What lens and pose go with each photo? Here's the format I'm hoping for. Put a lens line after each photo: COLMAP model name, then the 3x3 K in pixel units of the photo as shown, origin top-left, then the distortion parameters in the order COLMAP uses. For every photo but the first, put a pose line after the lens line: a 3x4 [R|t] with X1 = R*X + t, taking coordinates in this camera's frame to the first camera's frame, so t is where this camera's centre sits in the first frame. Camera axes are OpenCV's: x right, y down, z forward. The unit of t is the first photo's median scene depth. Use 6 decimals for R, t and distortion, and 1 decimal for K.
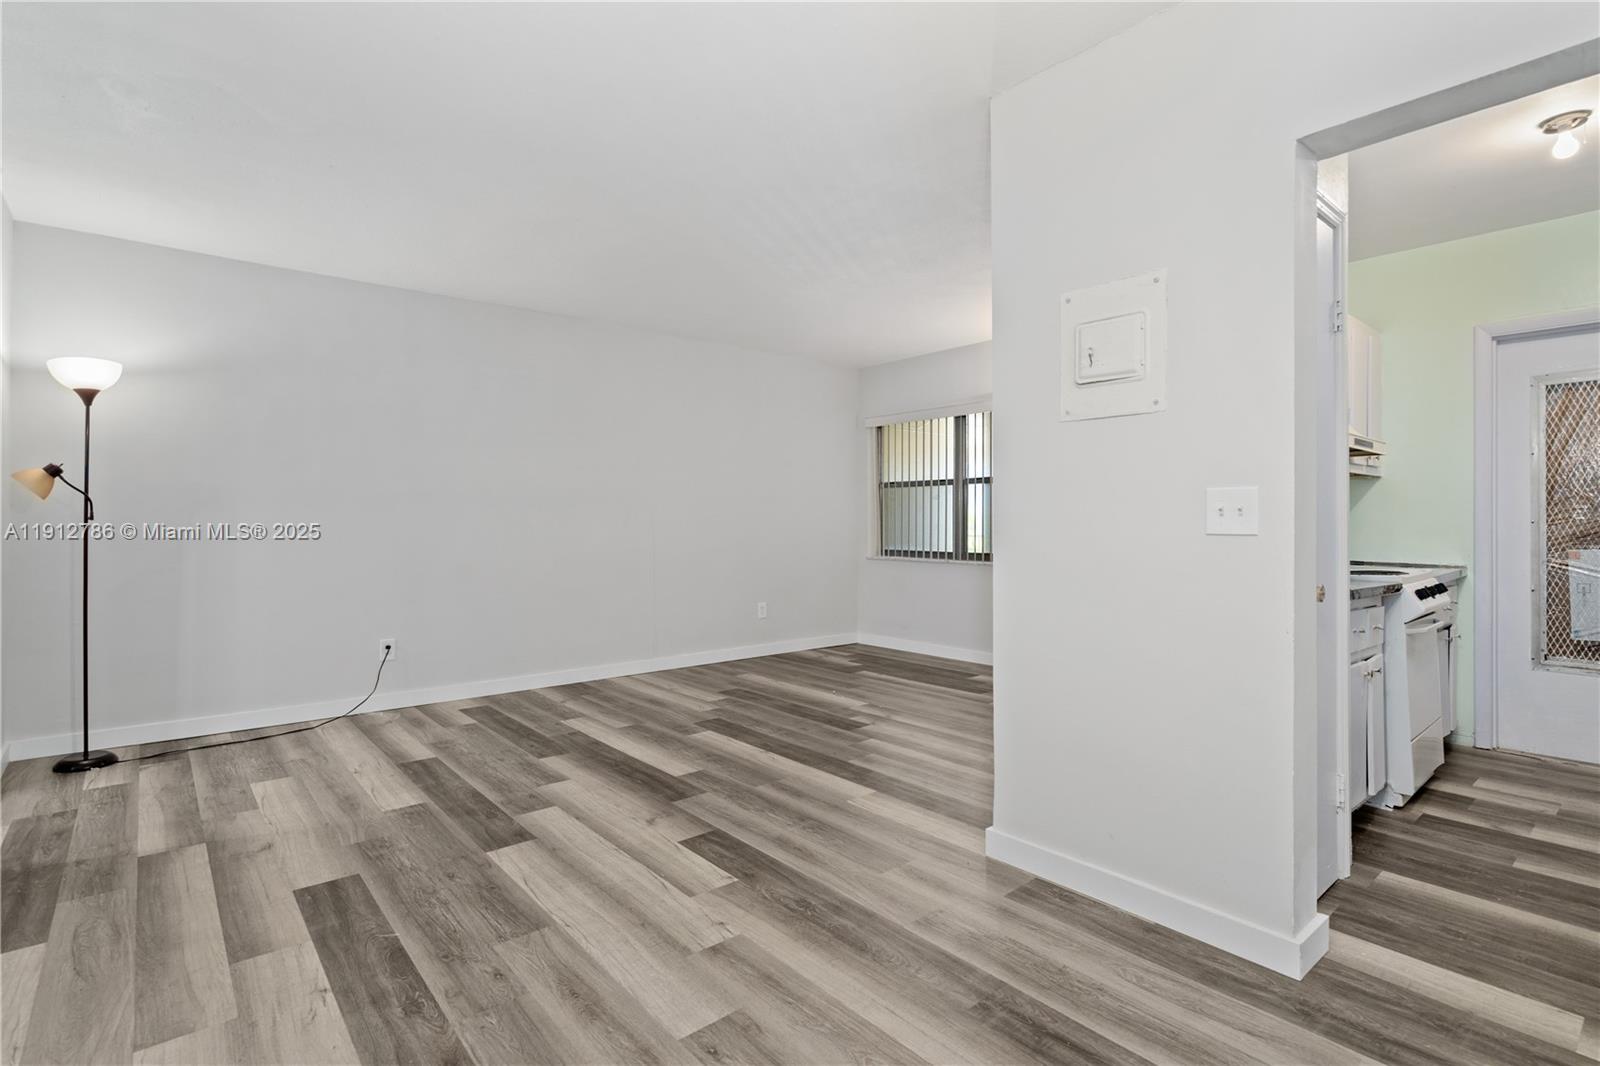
lens RADIAL K [[767.3, 0, 773.6], [0, 767.3, 525.4], [0, 0, 1]] dist [-0.002217, 0.000007]
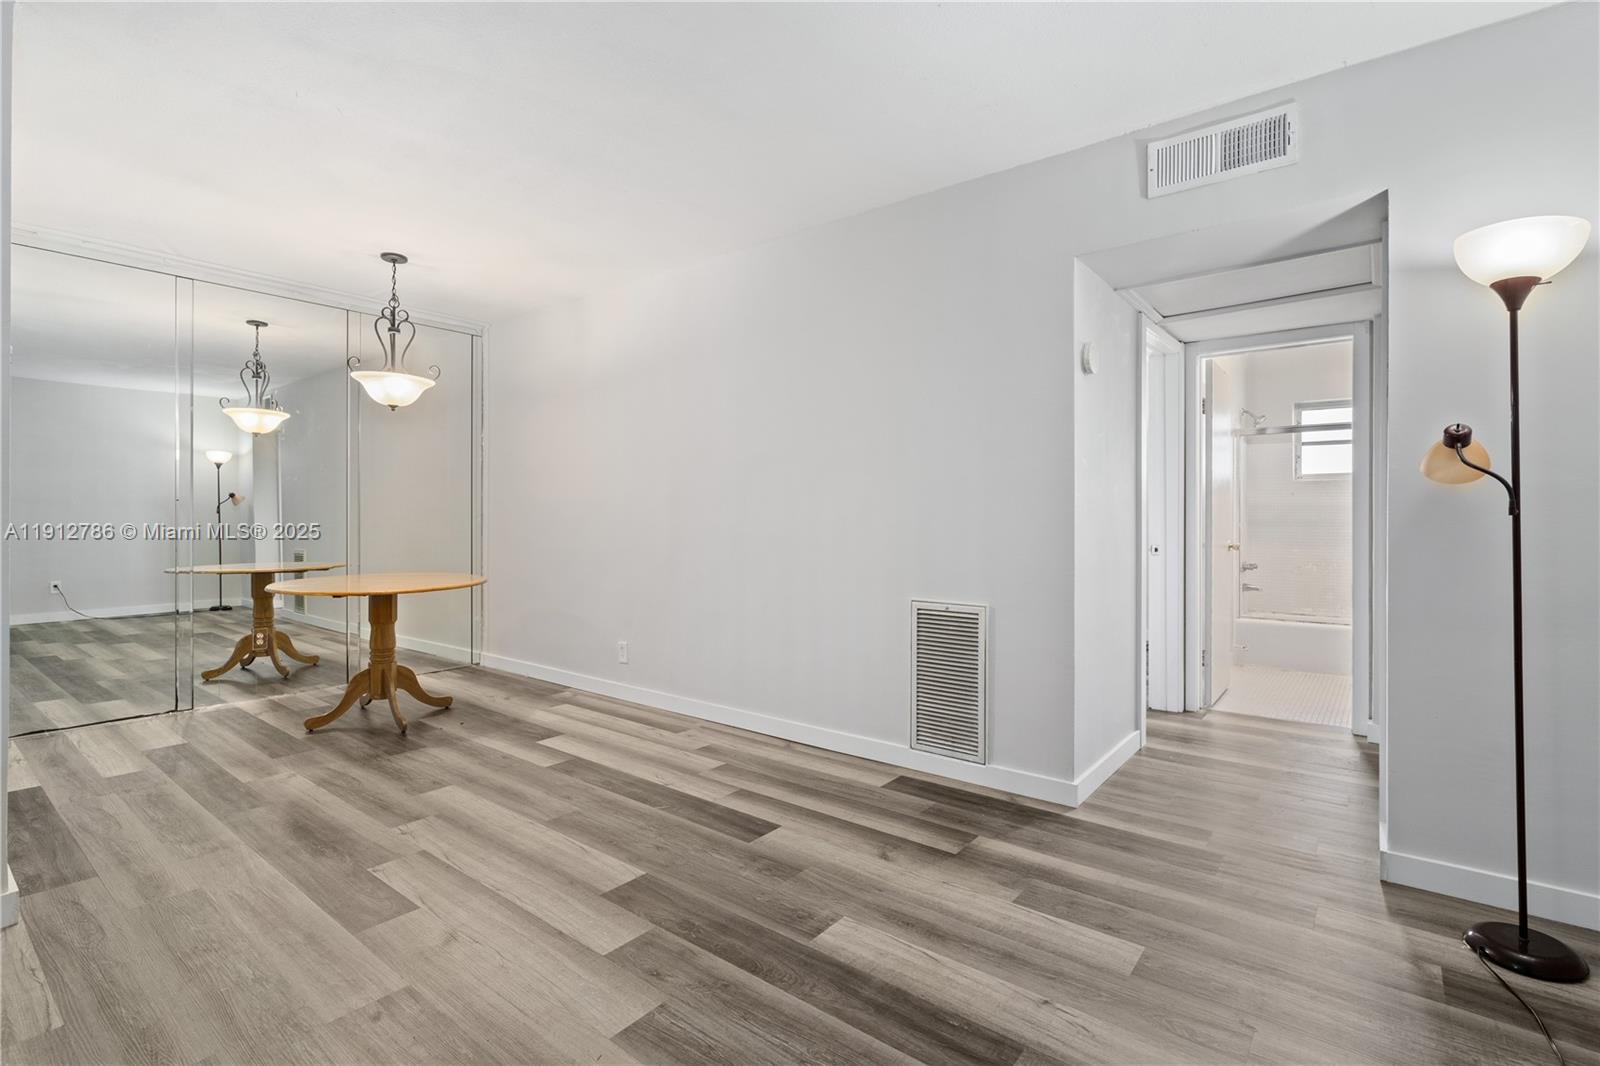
lens RADIAL K [[750.8, 0, 792.9], [0, 750.8, 512.7], [0, 0, 1]] dist [-0.000682, 0.000586]
pose [[-0.977647, -0.002760, -0.210234, -0.323687], [-0.002850, 0.999996, 0.000125, -0.008872], [0.210232, 0.000721, -0.977651, 1.747702]]
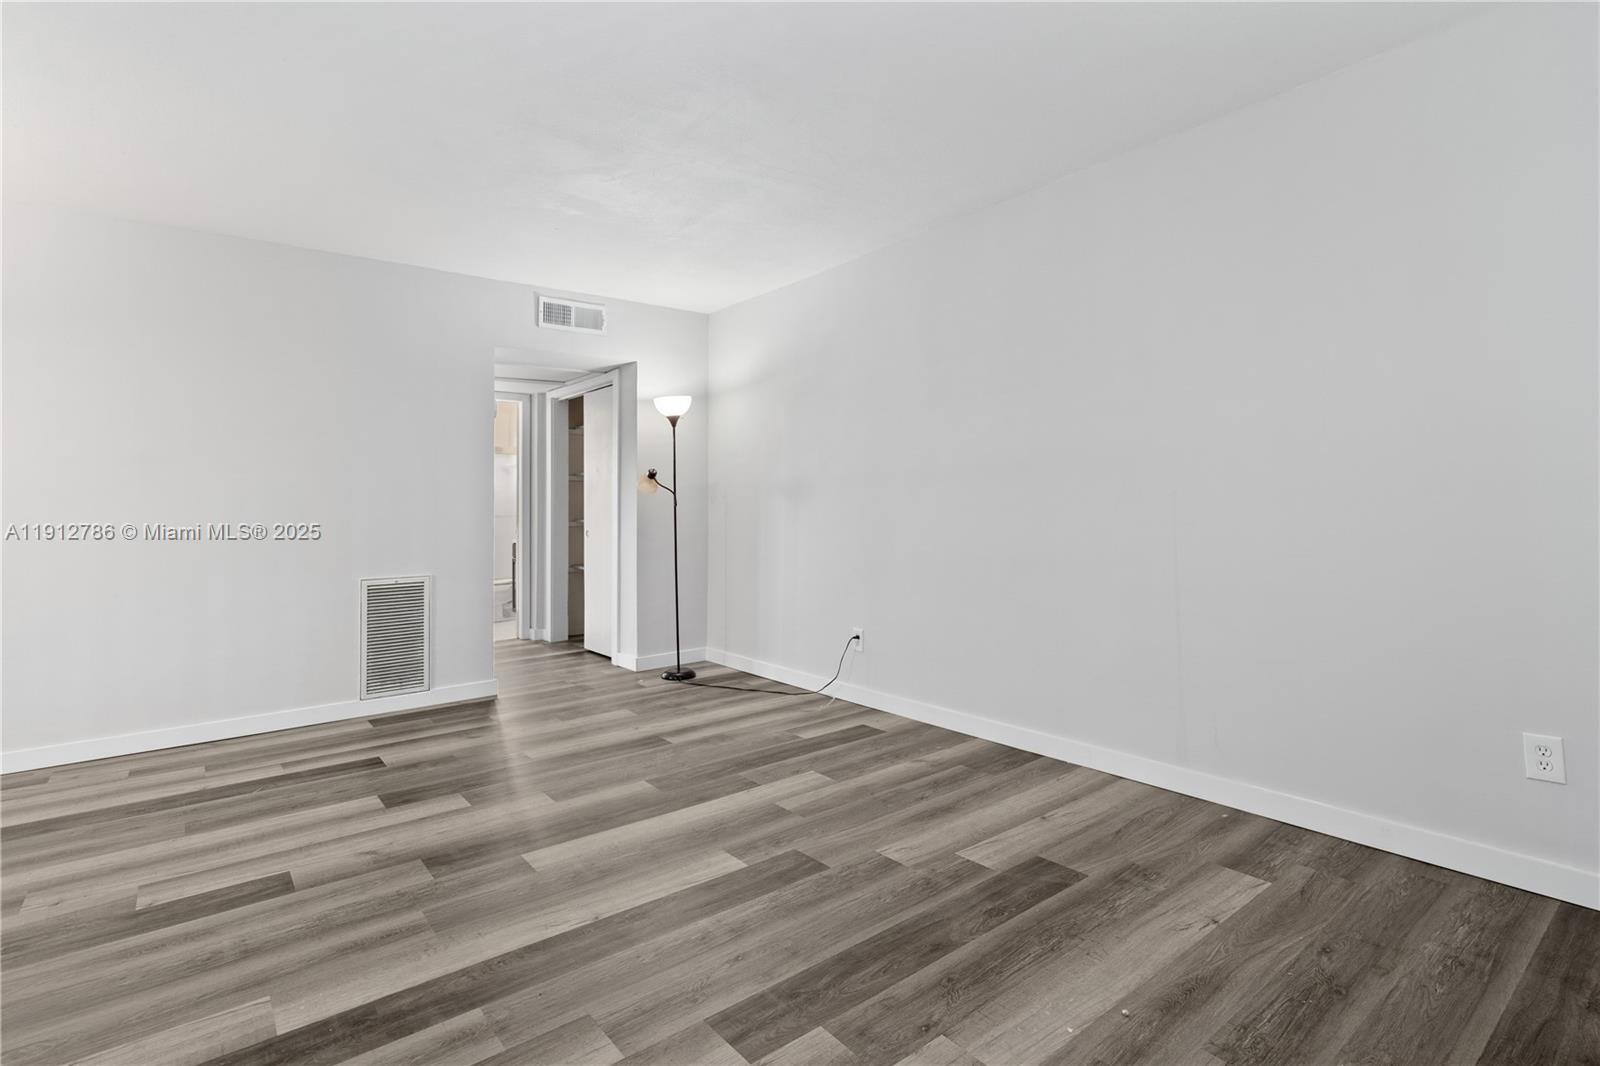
lens RADIAL K [[776.7, 0, 810.8], [0, 776.7, 473.9], [0, 0, 1]] dist [-0.001913, 0.000993]
pose [[-0.006015, -0.039035, -0.999220, 0.746946], [0.010699, 0.999178, -0.039097, -0.009186], [0.999925, -0.010926, -0.005593, 1.519410]]
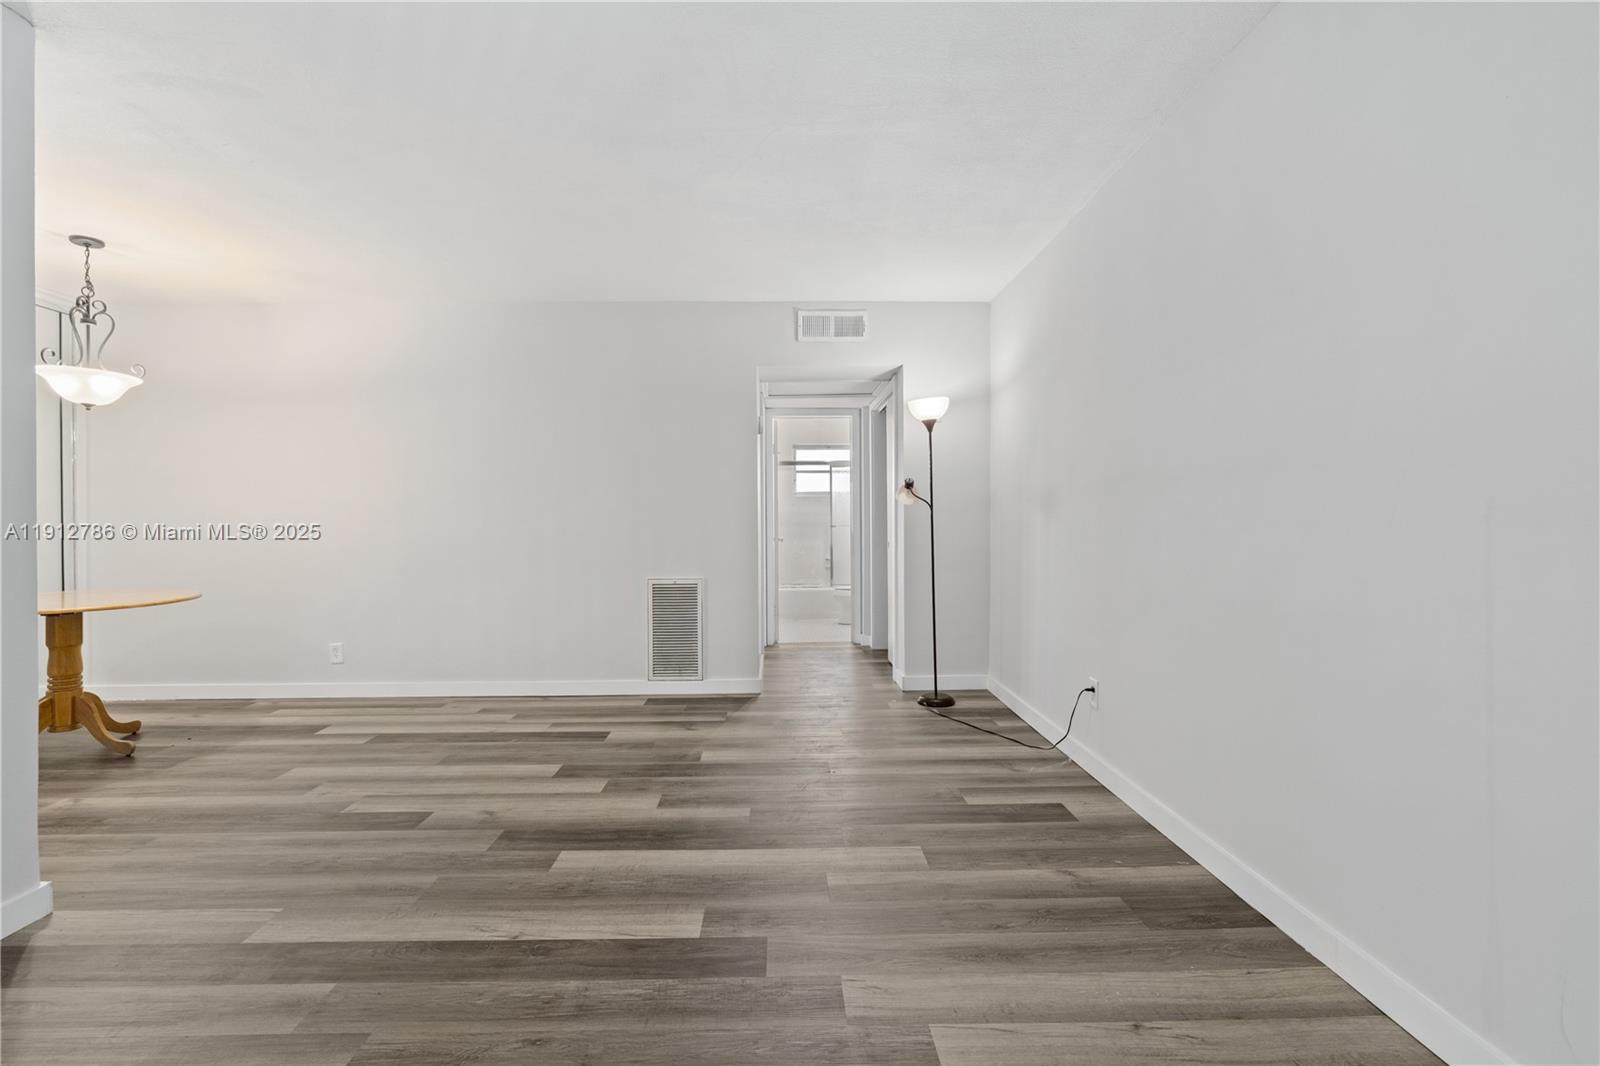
lens RADIAL K [[750.8, 0, 792.9], [0, 750.8, 512.7], [0, 0, 1]] dist [-0.000682, 0.000586]
pose [[-0.617790, -0.003986, -0.786333, 0.383401], [0.003469, 0.999964, -0.007795, -0.008290], [0.786336, -0.007544, -0.617753, 1.950341]]
